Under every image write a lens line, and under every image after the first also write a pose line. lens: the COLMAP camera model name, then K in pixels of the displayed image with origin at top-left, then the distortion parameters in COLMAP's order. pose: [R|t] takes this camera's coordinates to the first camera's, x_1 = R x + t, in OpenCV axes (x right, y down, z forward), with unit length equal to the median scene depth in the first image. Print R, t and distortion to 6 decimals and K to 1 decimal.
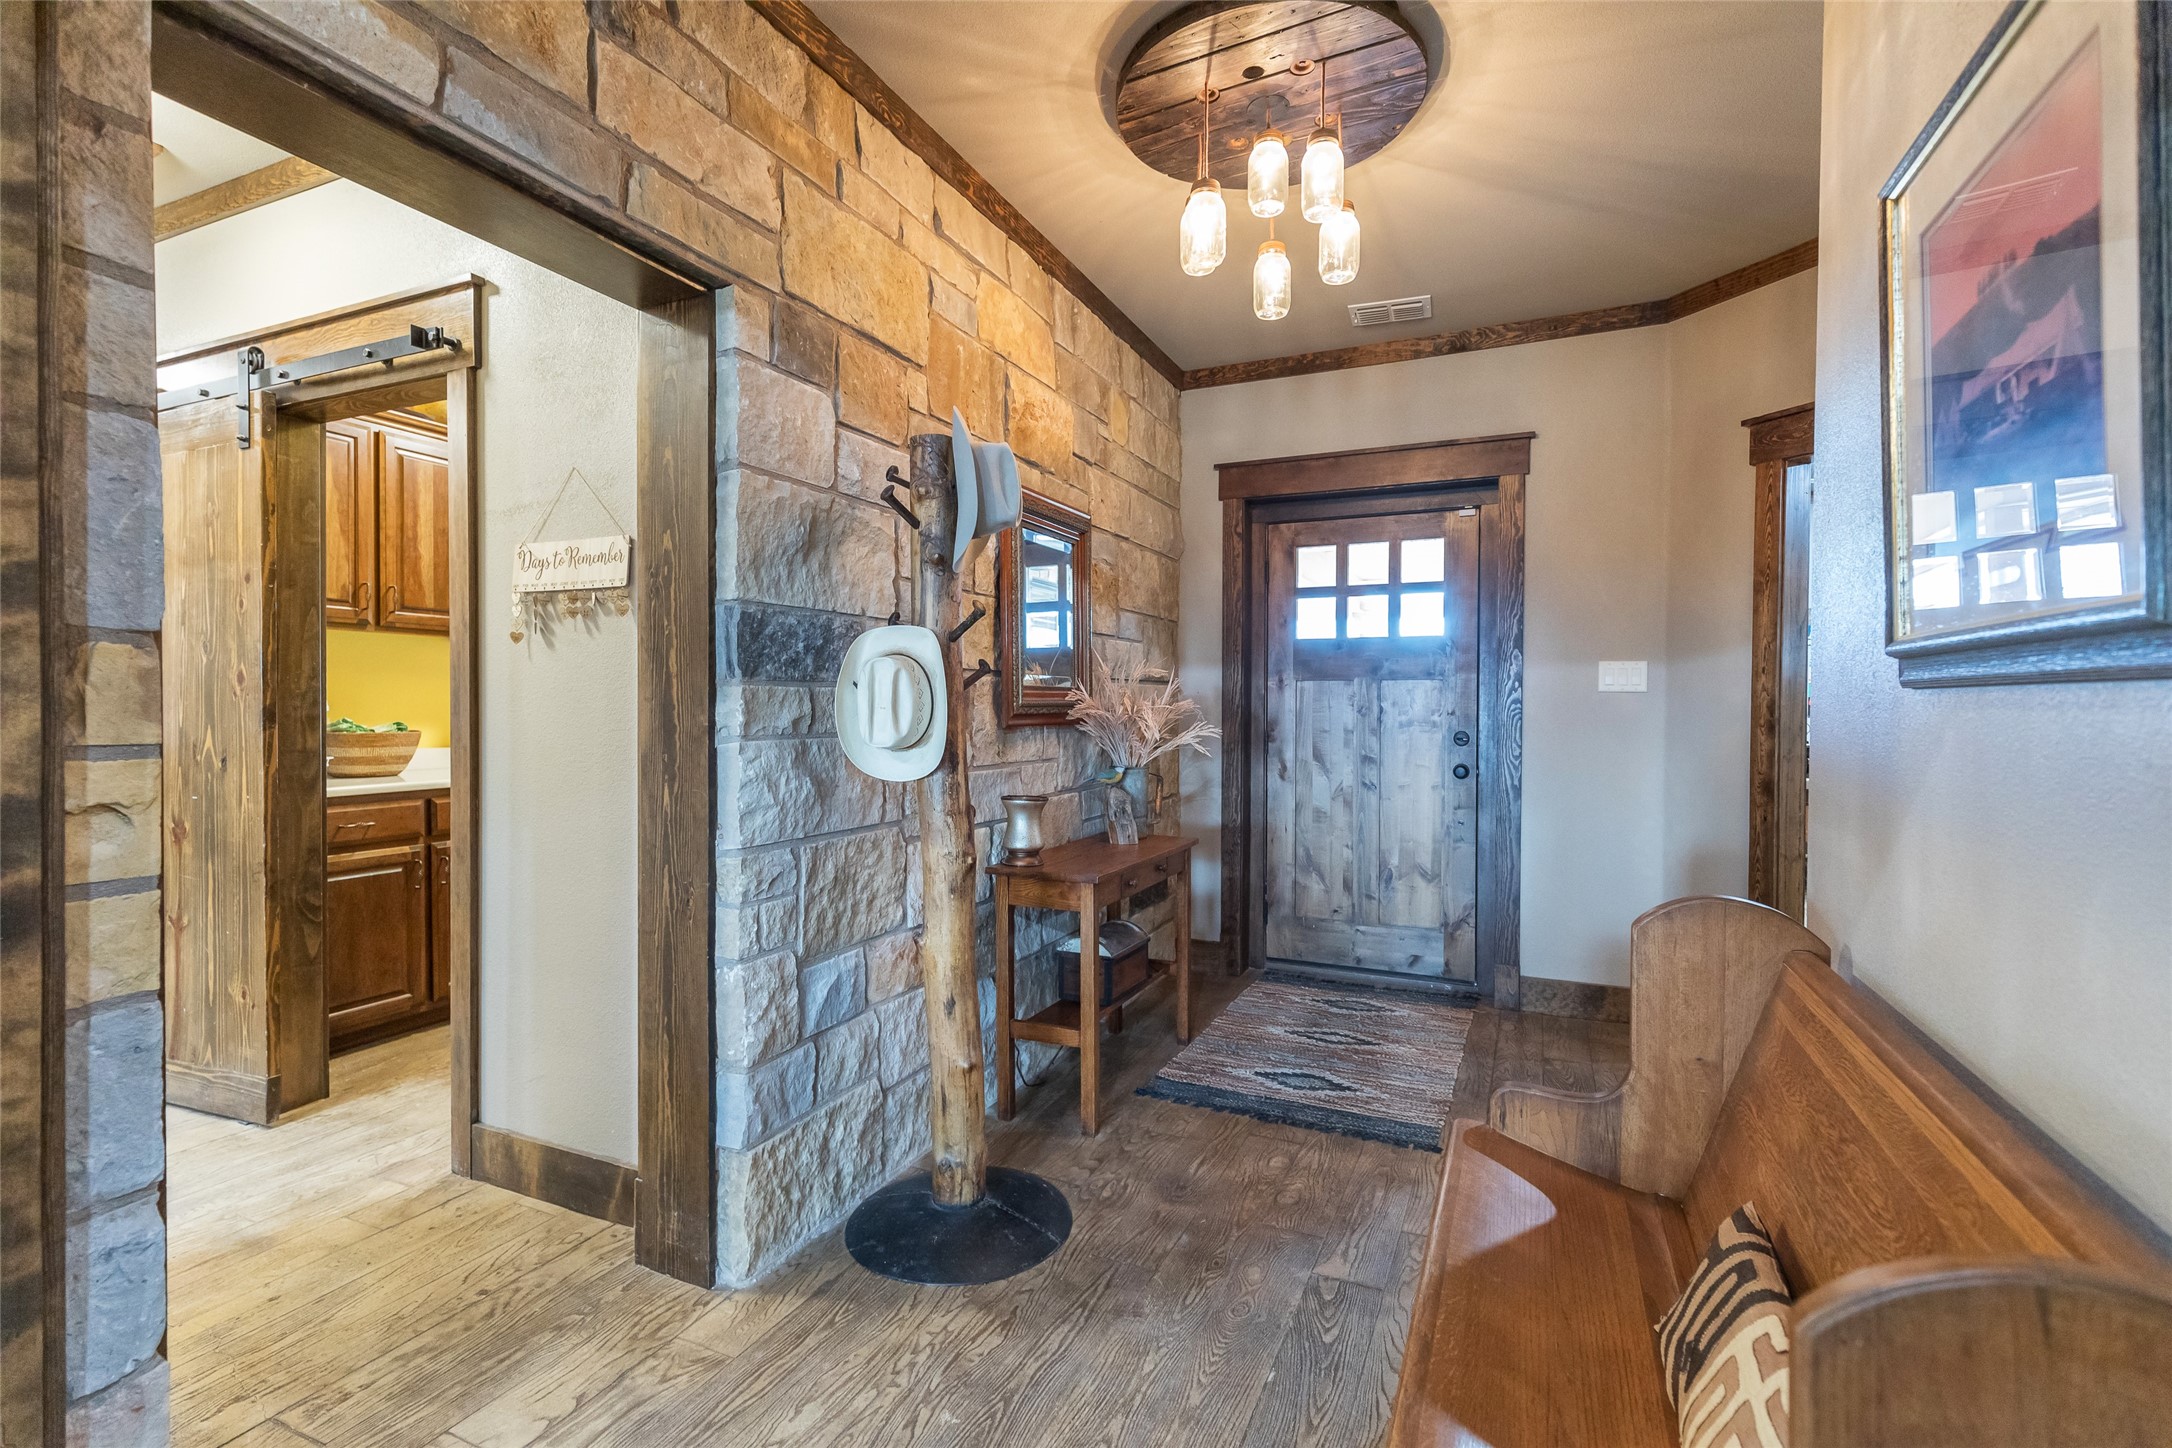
lens RADIAL K [[981.8, 0, 1088.6], [0, 981.8, 732.2], [0, 0, 1]] dist [0.002008, 0.000080]
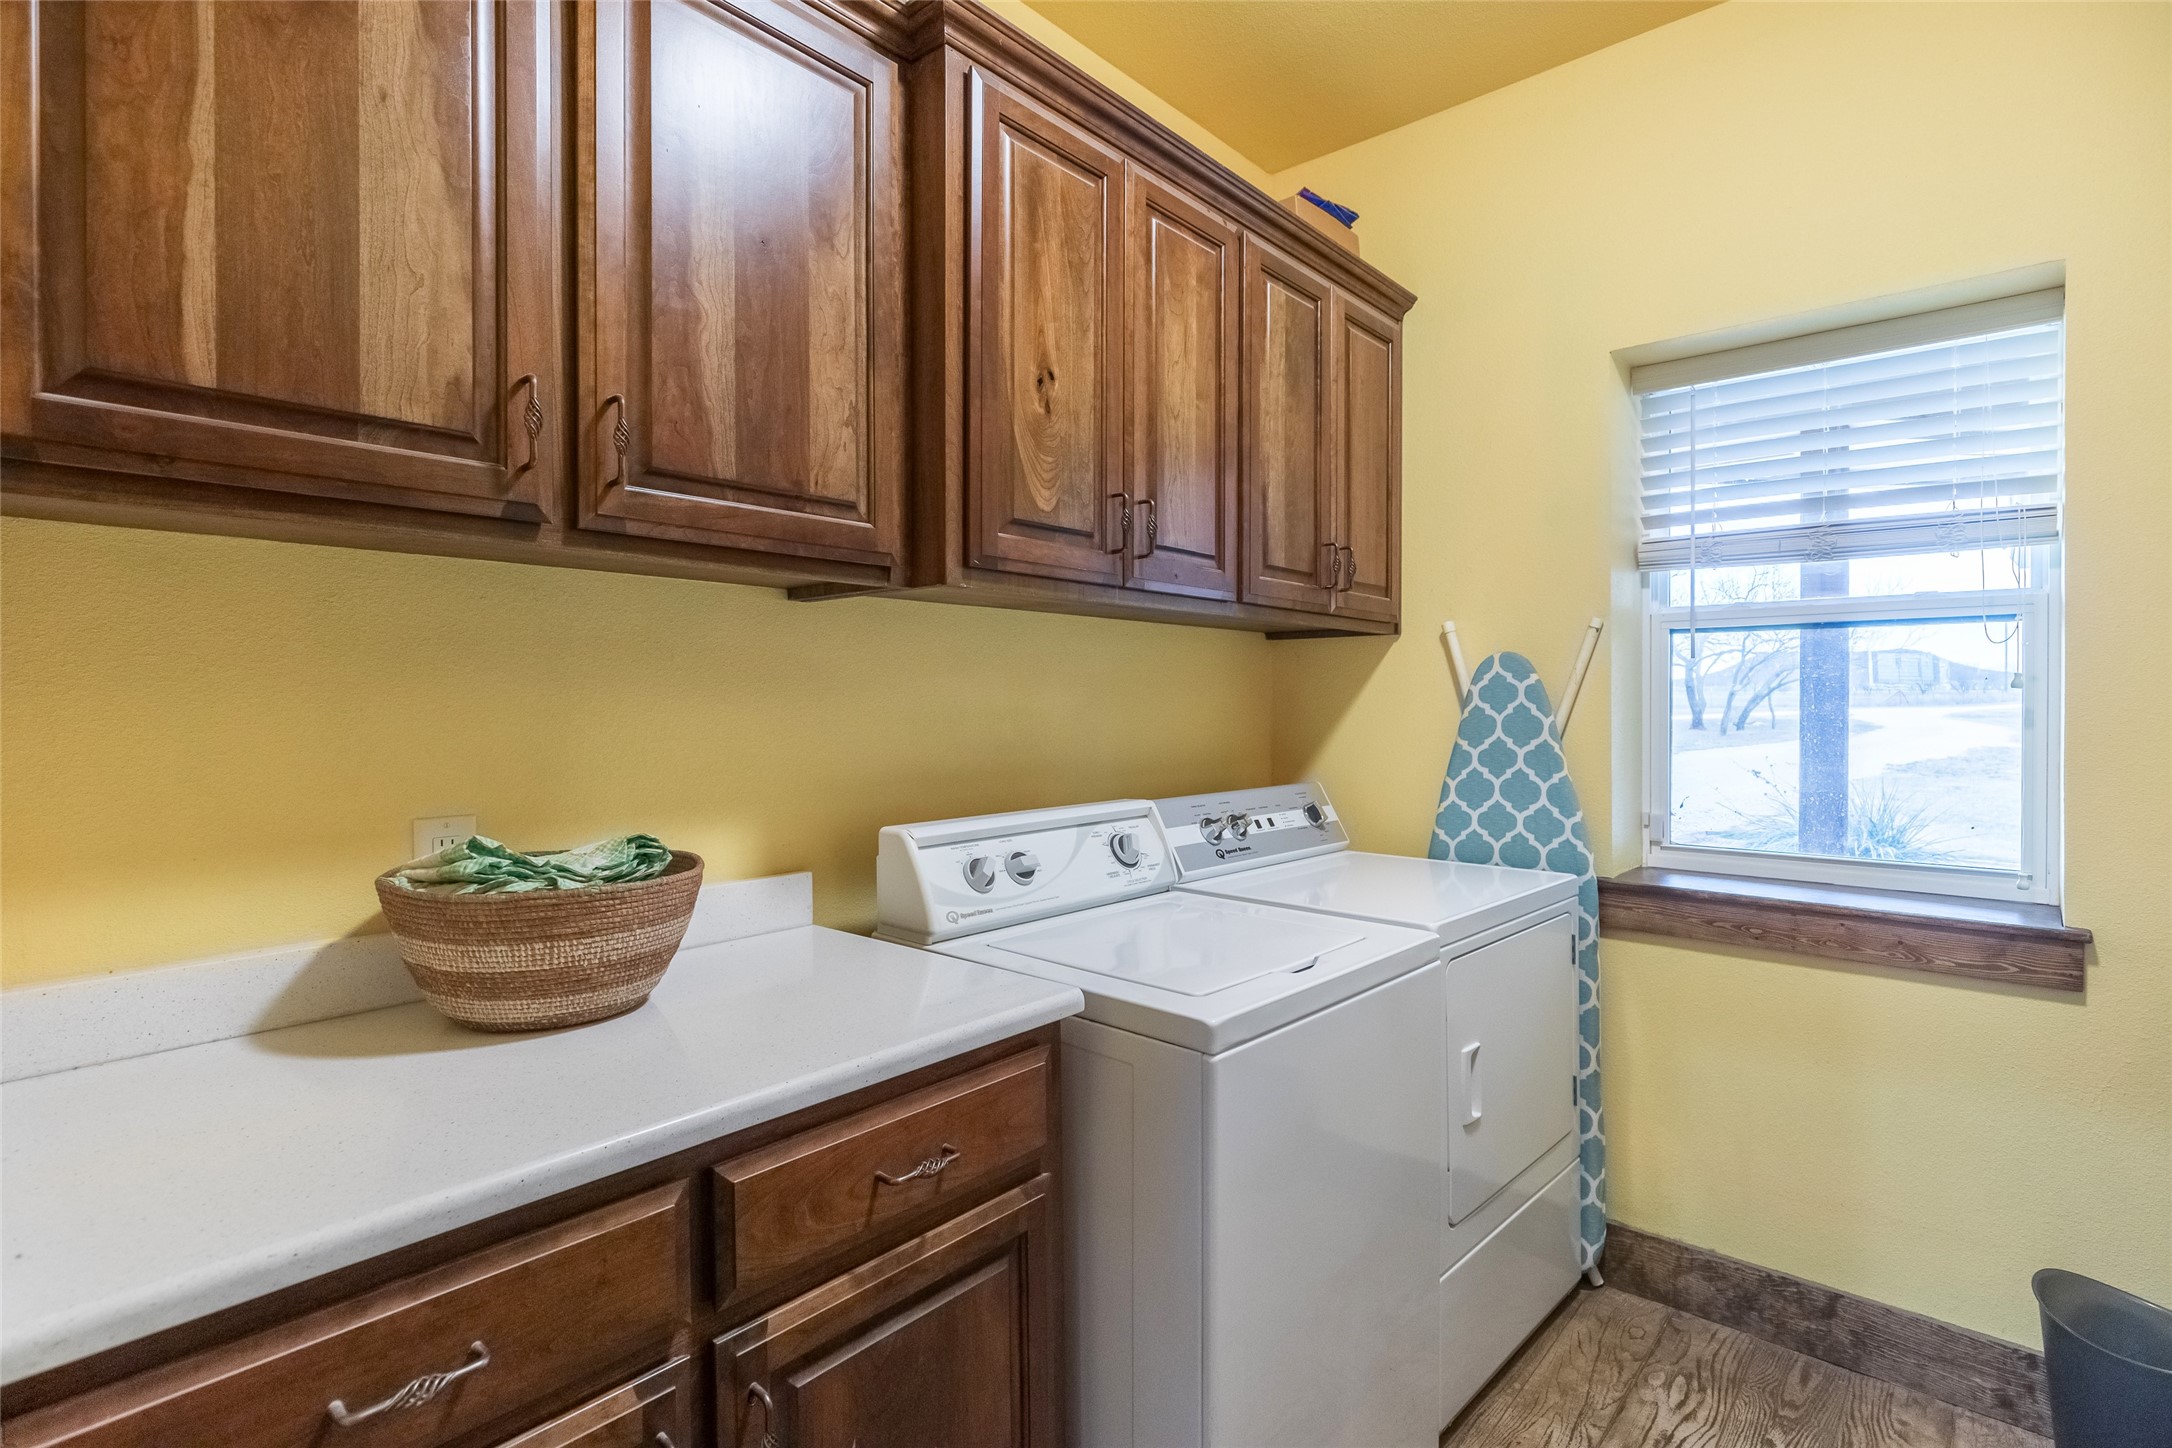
lens RADIAL K [[1056.7, 0, 1086.0], [0, 1056.7, 724.0], [0, 0, 1]] dist [-0.001290, -0.000094]
pose [[0.956532, -0.009664, -0.291468, -0.471750], [0.003724, 0.999774, -0.020929, -0.040760], [0.291605, 0.018934, 0.956351, 0.726884]]
